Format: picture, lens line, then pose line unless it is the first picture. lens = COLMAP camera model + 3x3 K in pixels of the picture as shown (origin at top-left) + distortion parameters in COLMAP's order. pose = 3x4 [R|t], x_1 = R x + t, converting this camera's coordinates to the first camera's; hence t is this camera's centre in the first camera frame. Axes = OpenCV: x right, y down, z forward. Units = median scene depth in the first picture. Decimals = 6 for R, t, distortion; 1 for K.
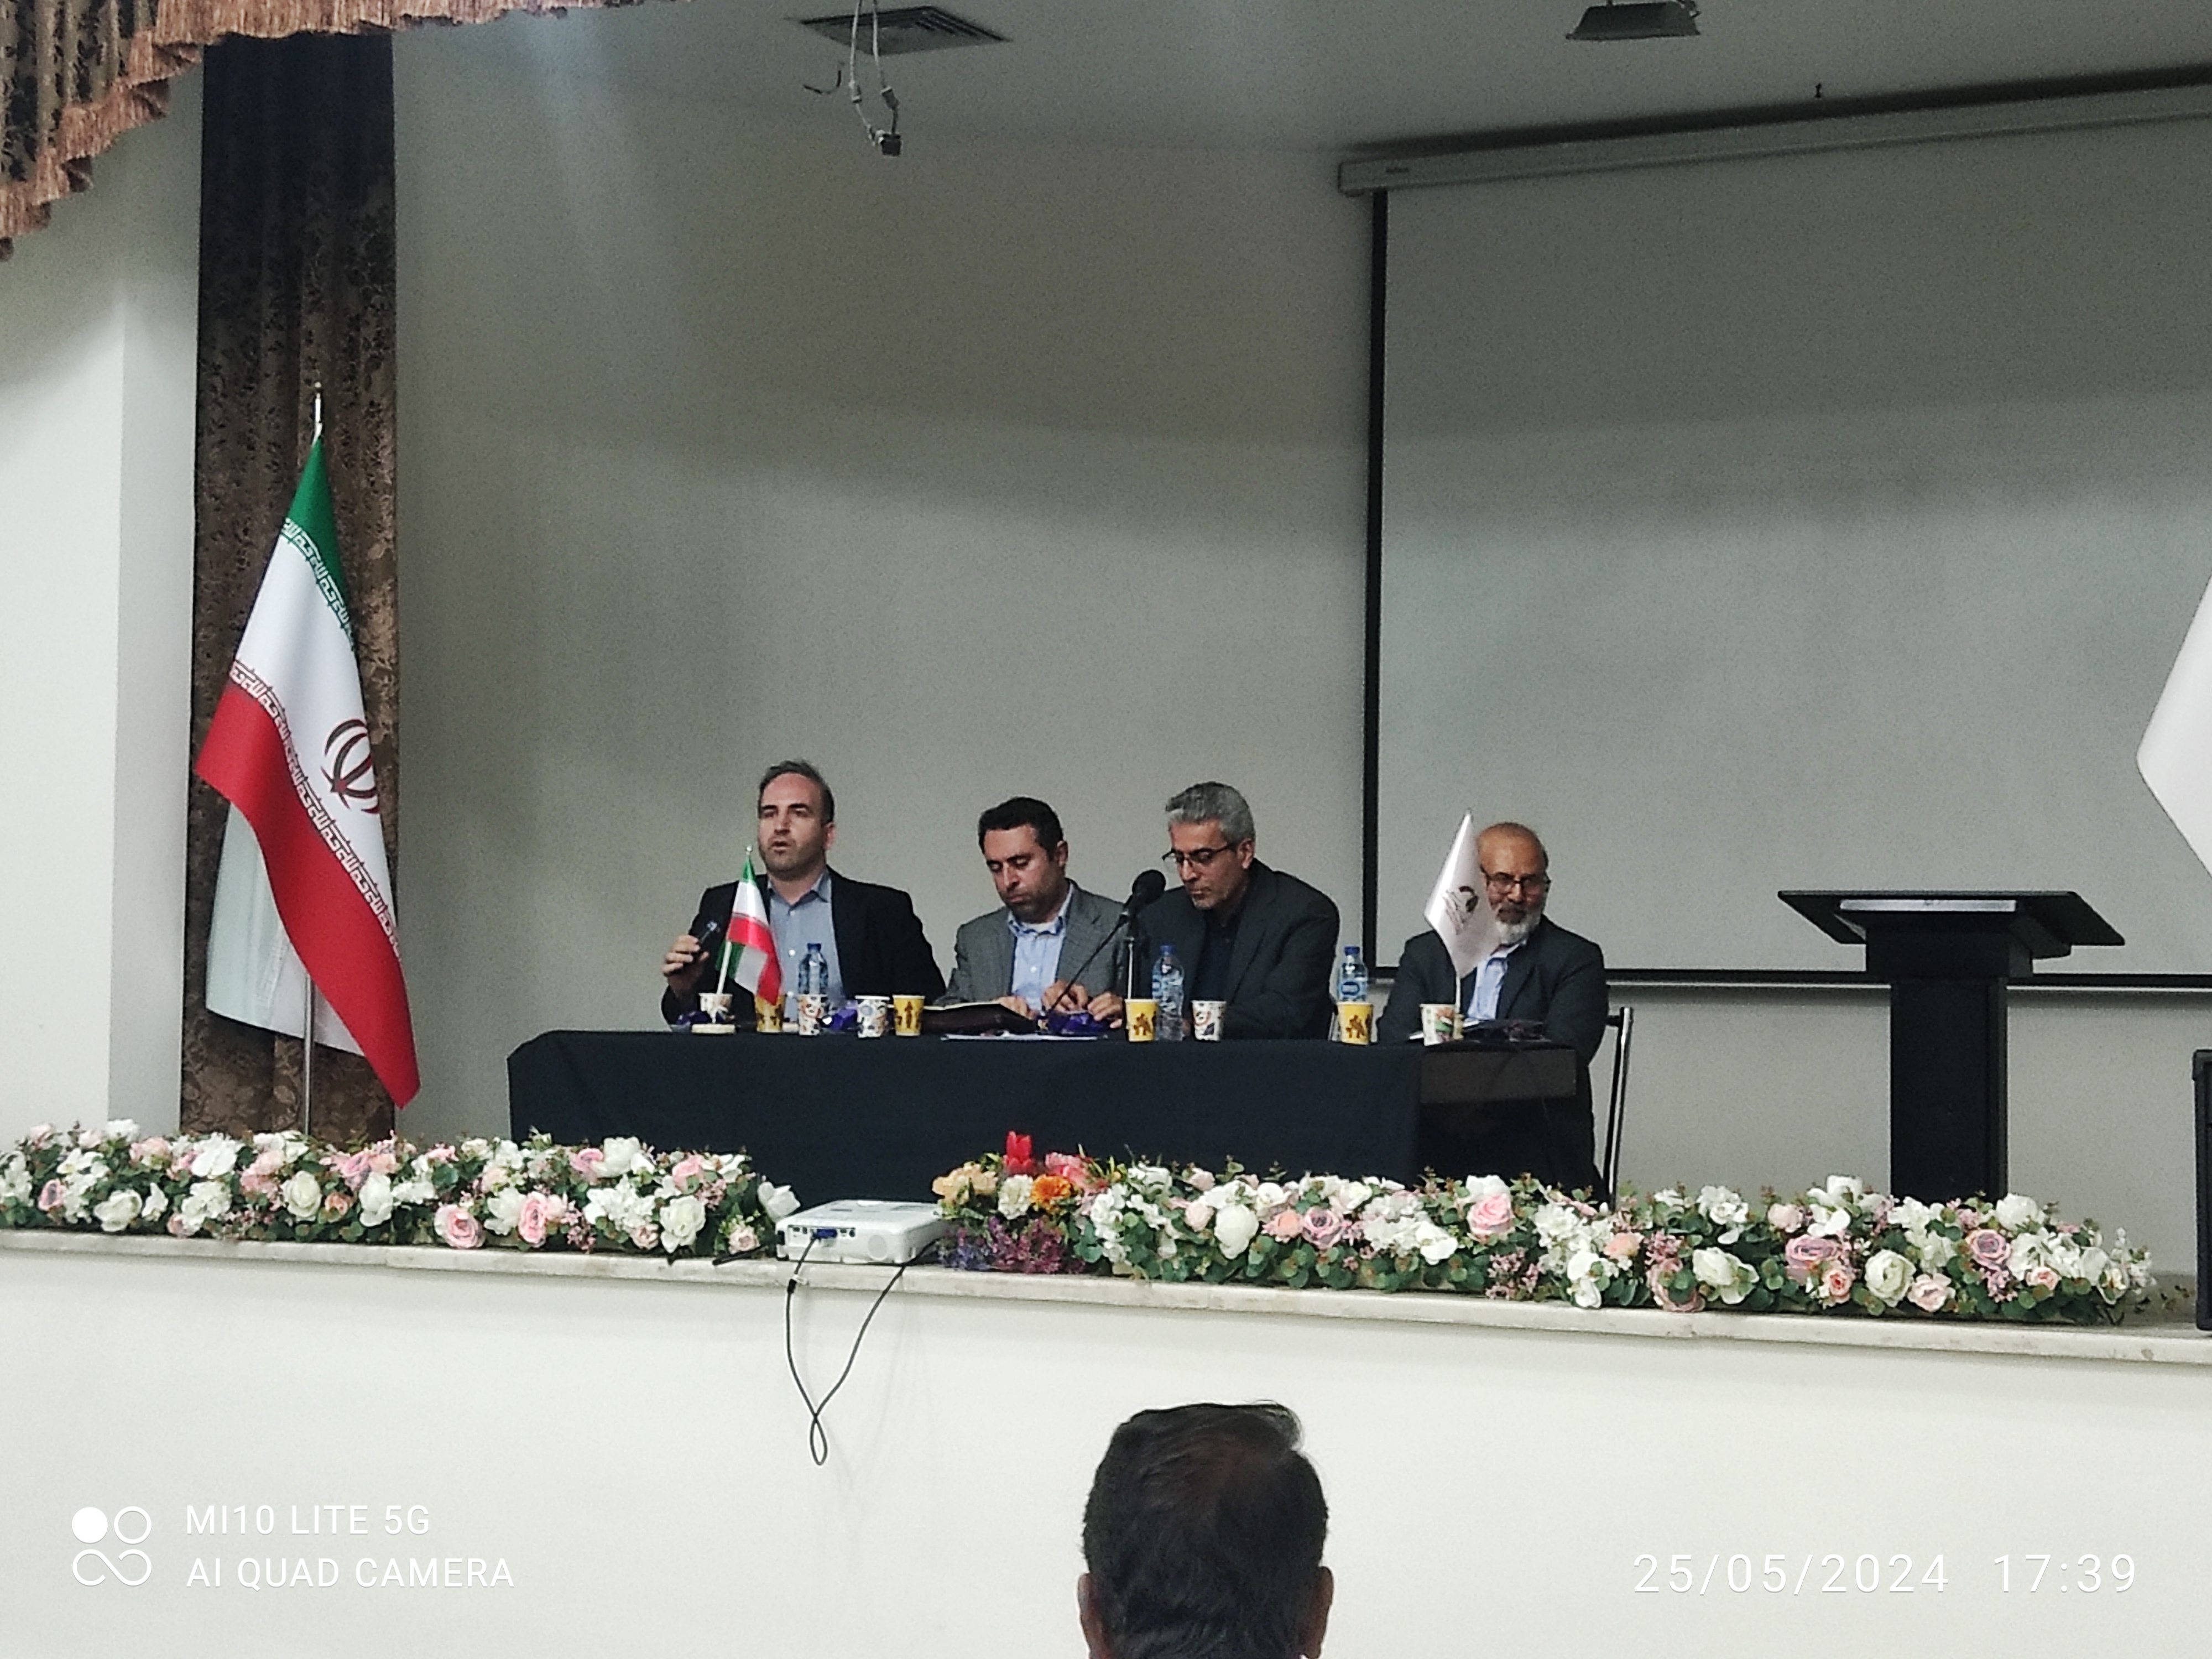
lens RADIAL K [[5132.3, 0, 1106.0], [0, 5132.3, 829.5], [0, 0, 1]] dist [0.222907, -0.981792]
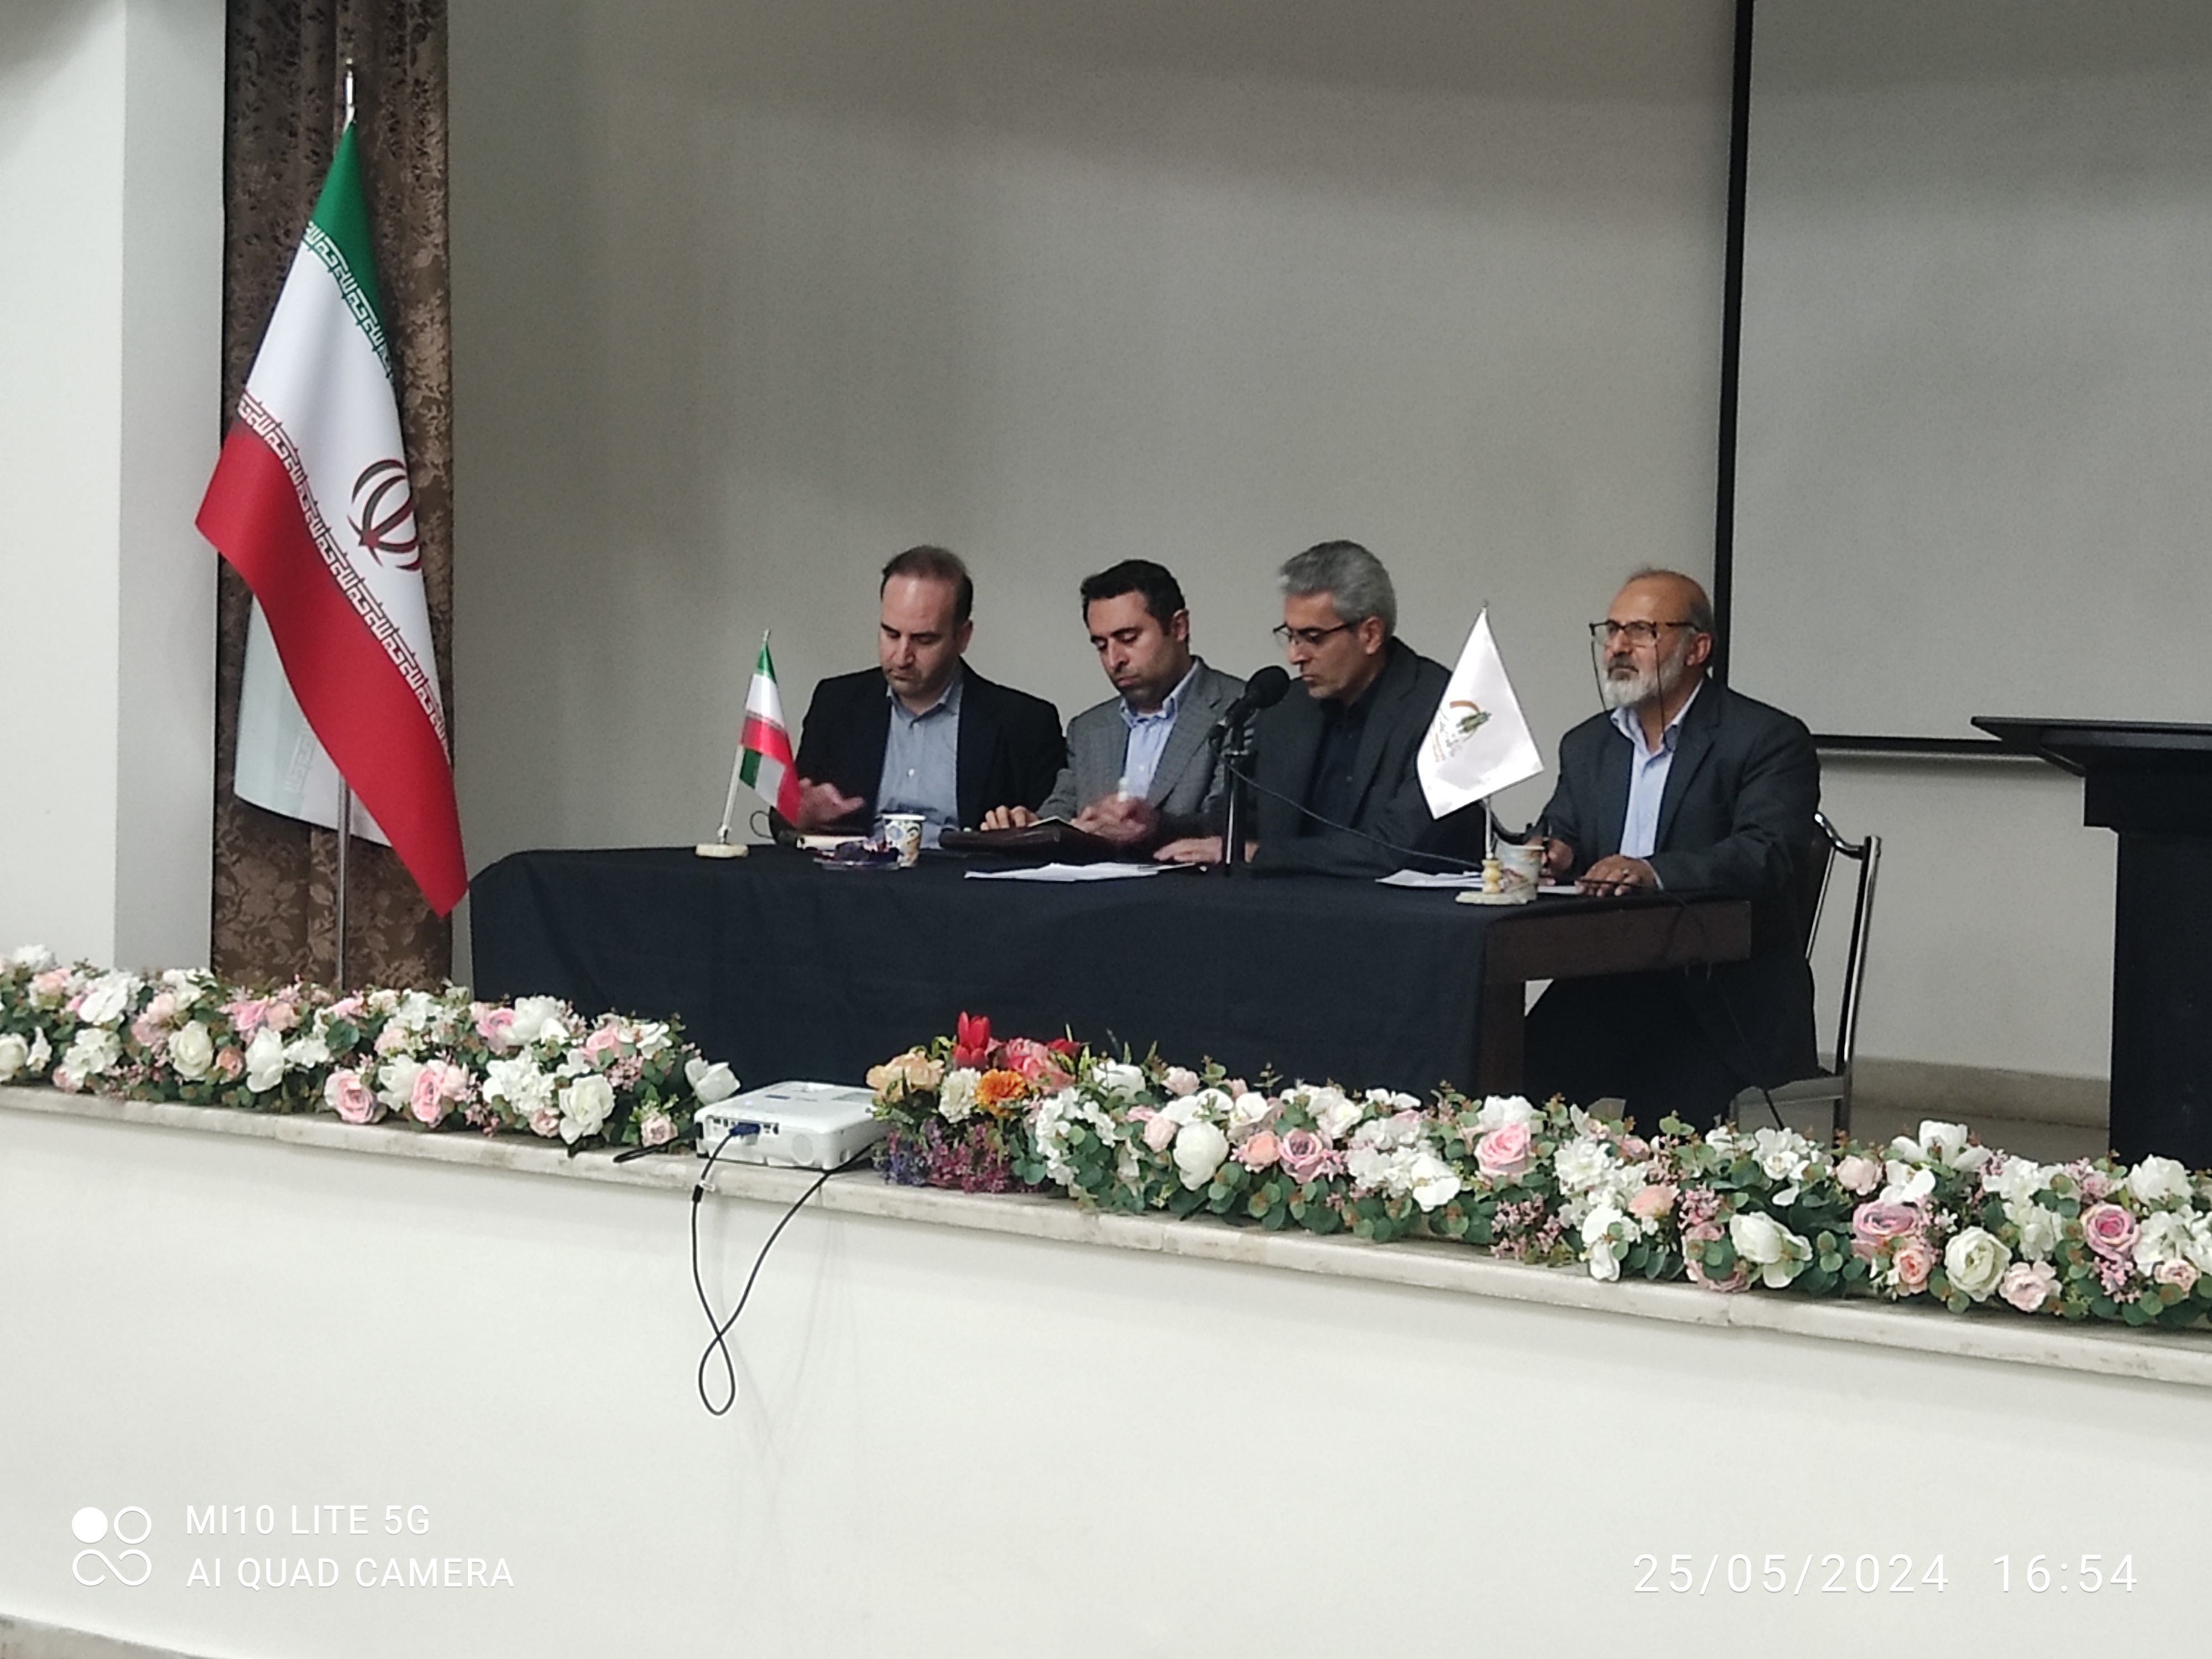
lens RADIAL K [[5132.3, 0, 1106.0], [0, 5132.3, 829.5], [0, 0, 1]] dist [0.222907, -0.981792]
pose [[0.980170, 0.020103, -0.197139, 0.160591], [-0.003458, 0.996425, 0.084417, -0.037735], [0.198131, -0.082061, 0.976734, 0.215416]]
